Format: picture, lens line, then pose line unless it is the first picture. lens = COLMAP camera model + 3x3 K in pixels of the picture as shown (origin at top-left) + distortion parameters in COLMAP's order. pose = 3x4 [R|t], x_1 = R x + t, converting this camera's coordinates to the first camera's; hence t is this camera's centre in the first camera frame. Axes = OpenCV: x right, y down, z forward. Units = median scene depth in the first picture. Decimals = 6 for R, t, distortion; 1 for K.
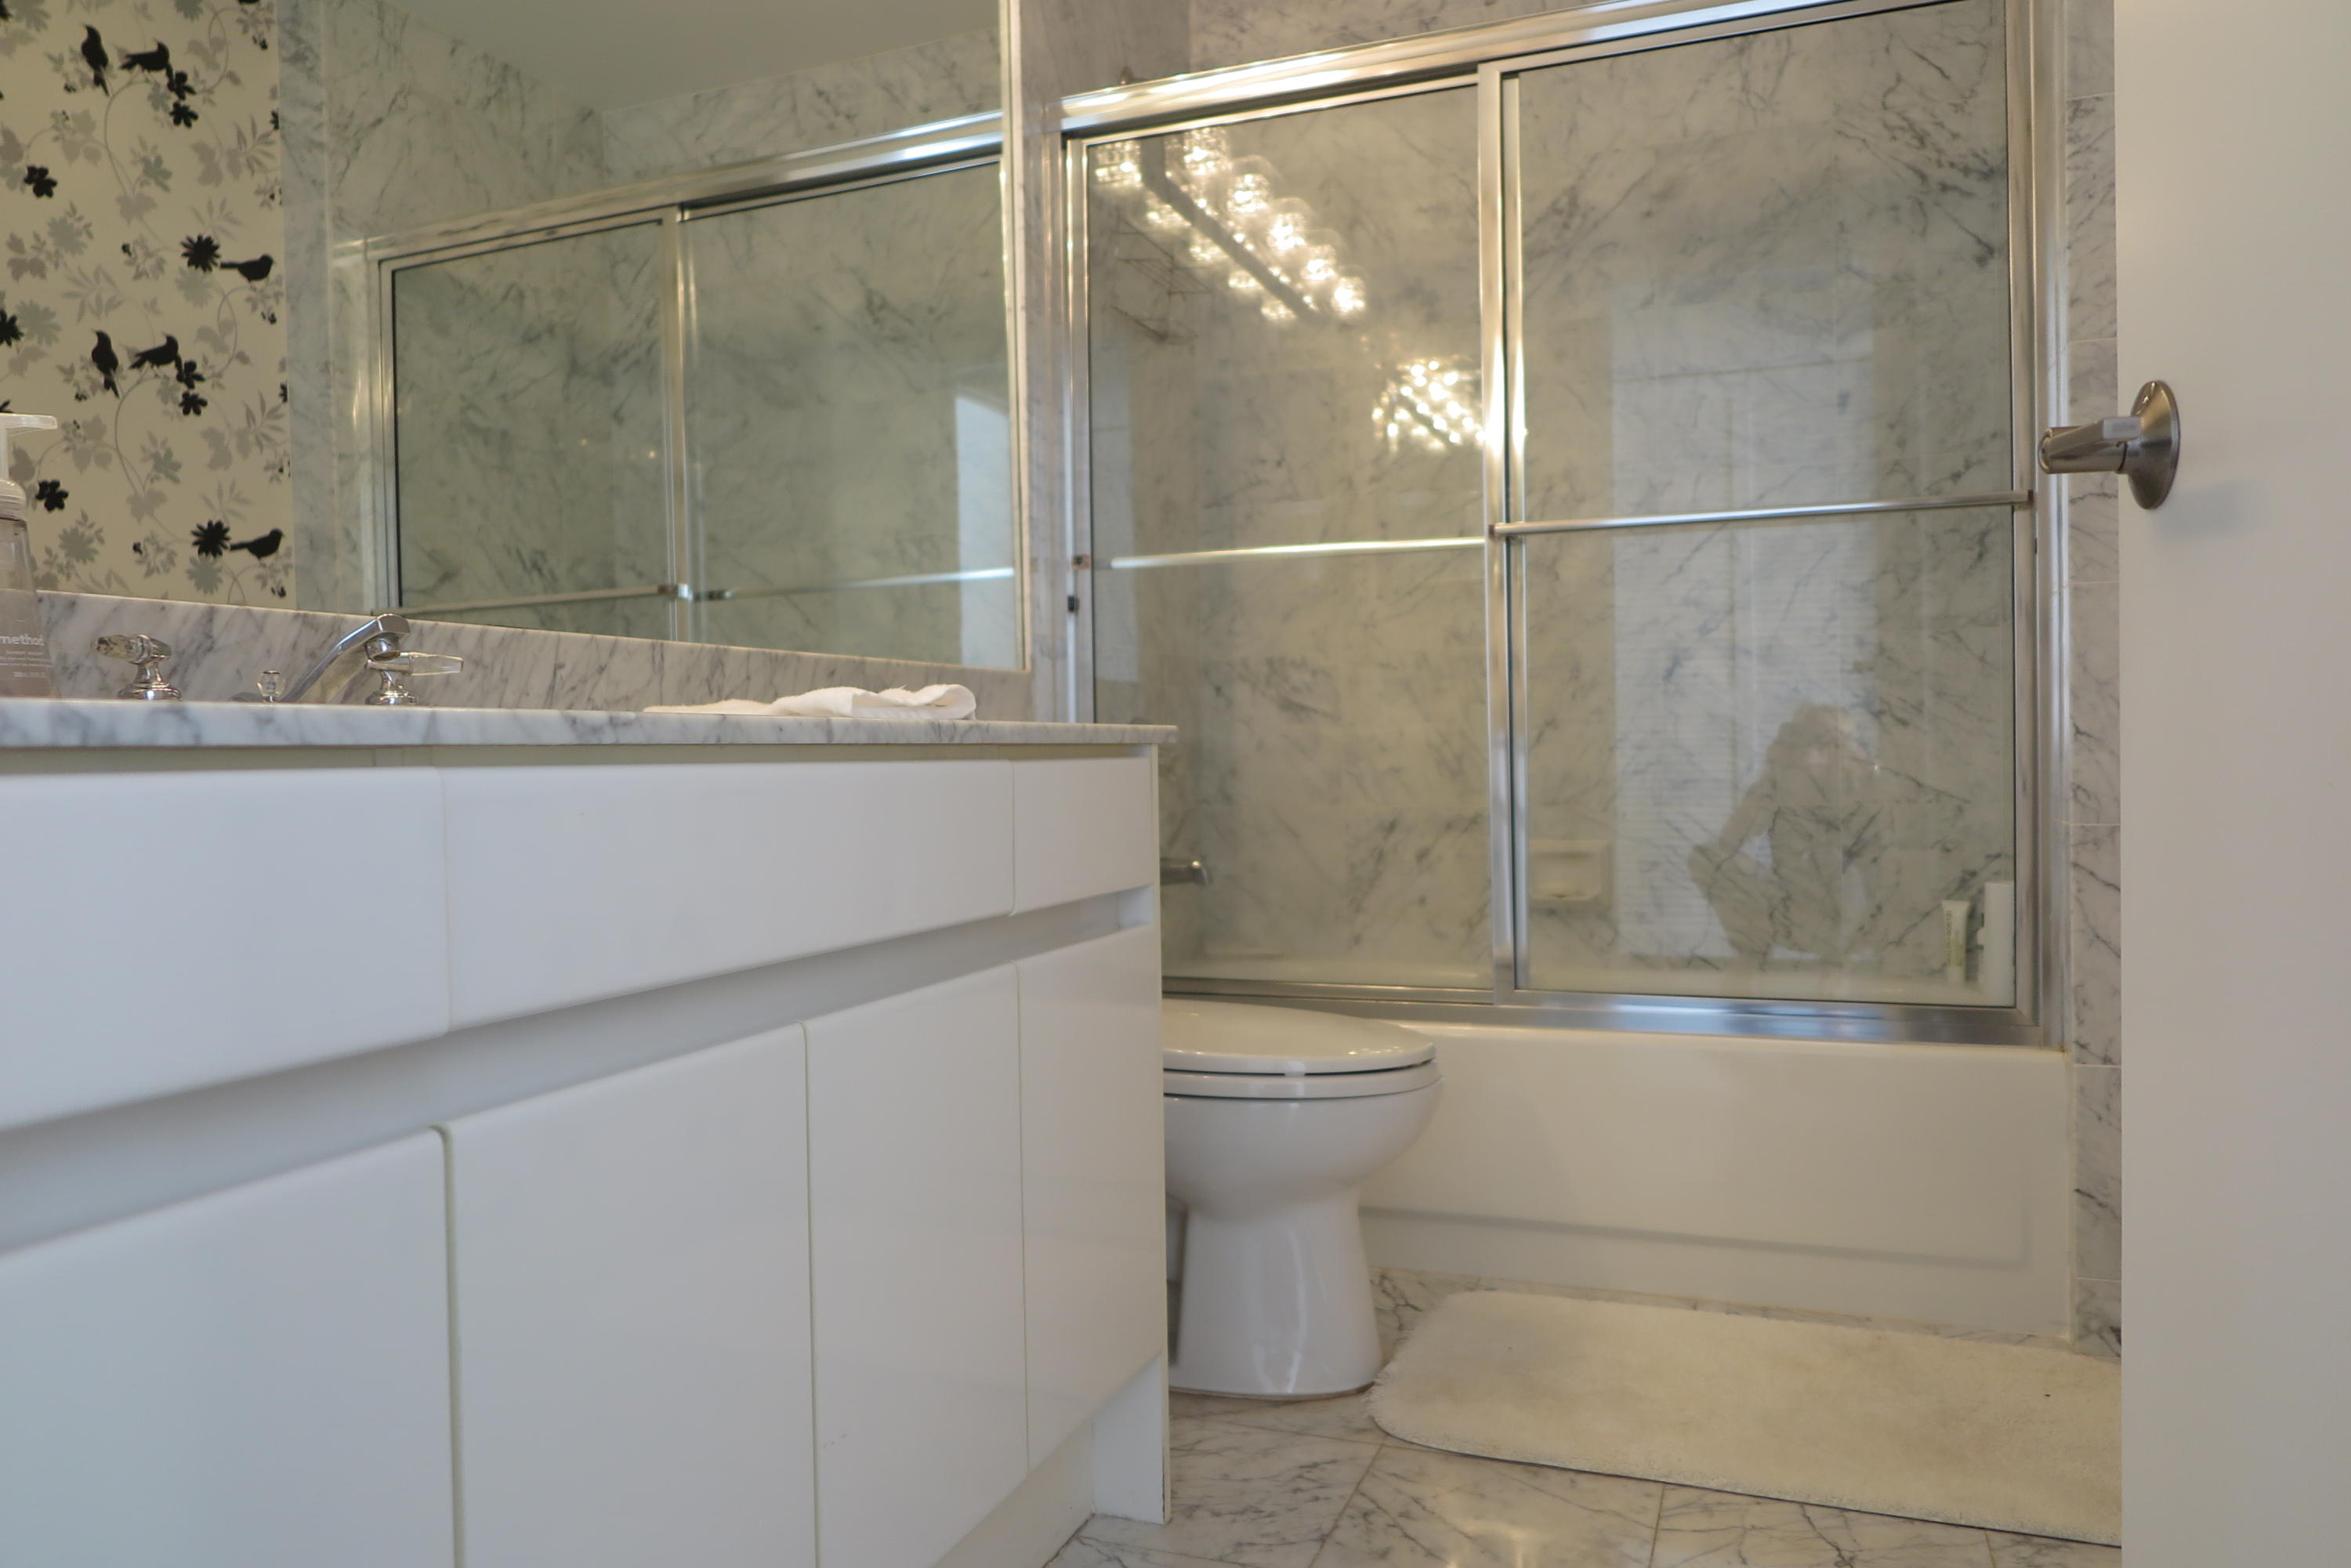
lens RADIAL K [[1600.6, 0, 1176.7], [0, 1600.6, 784.7], [0, 0, 1]] dist [0.003542, -0.041511]
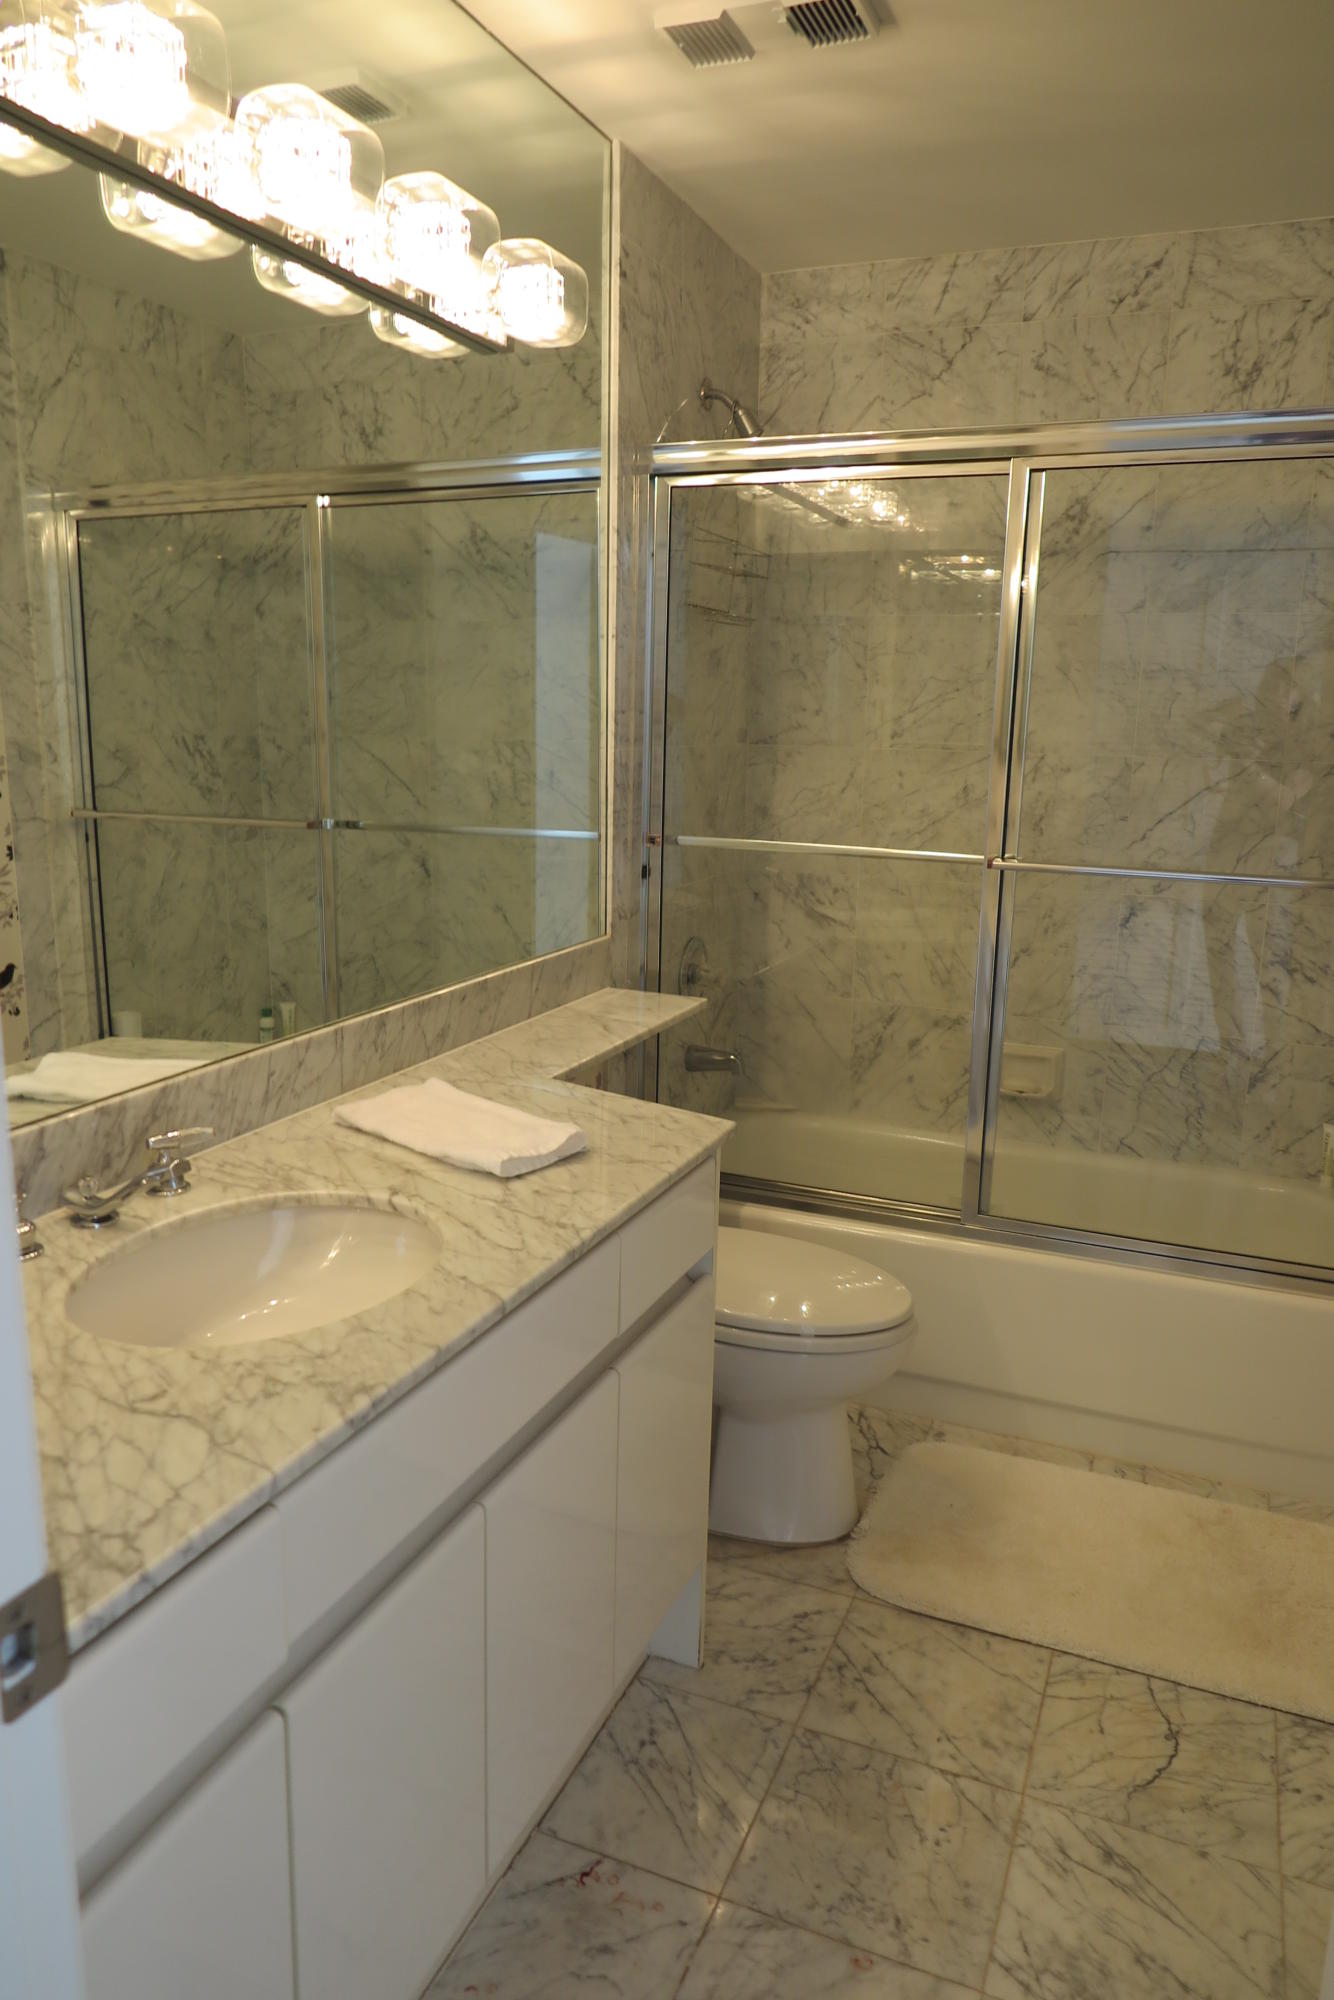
lens RADIAL K [[1367.7, 0, 663.8], [0, 1367.7, 996.7], [0, 0, 1]] dist [-0.021824, 0.003110]
pose [[0.998815, 0.044656, -0.019336, -0.023123], [-0.040317, 0.981898, 0.185071, -0.192589], [0.027250, -0.184073, 0.982535, -0.047109]]
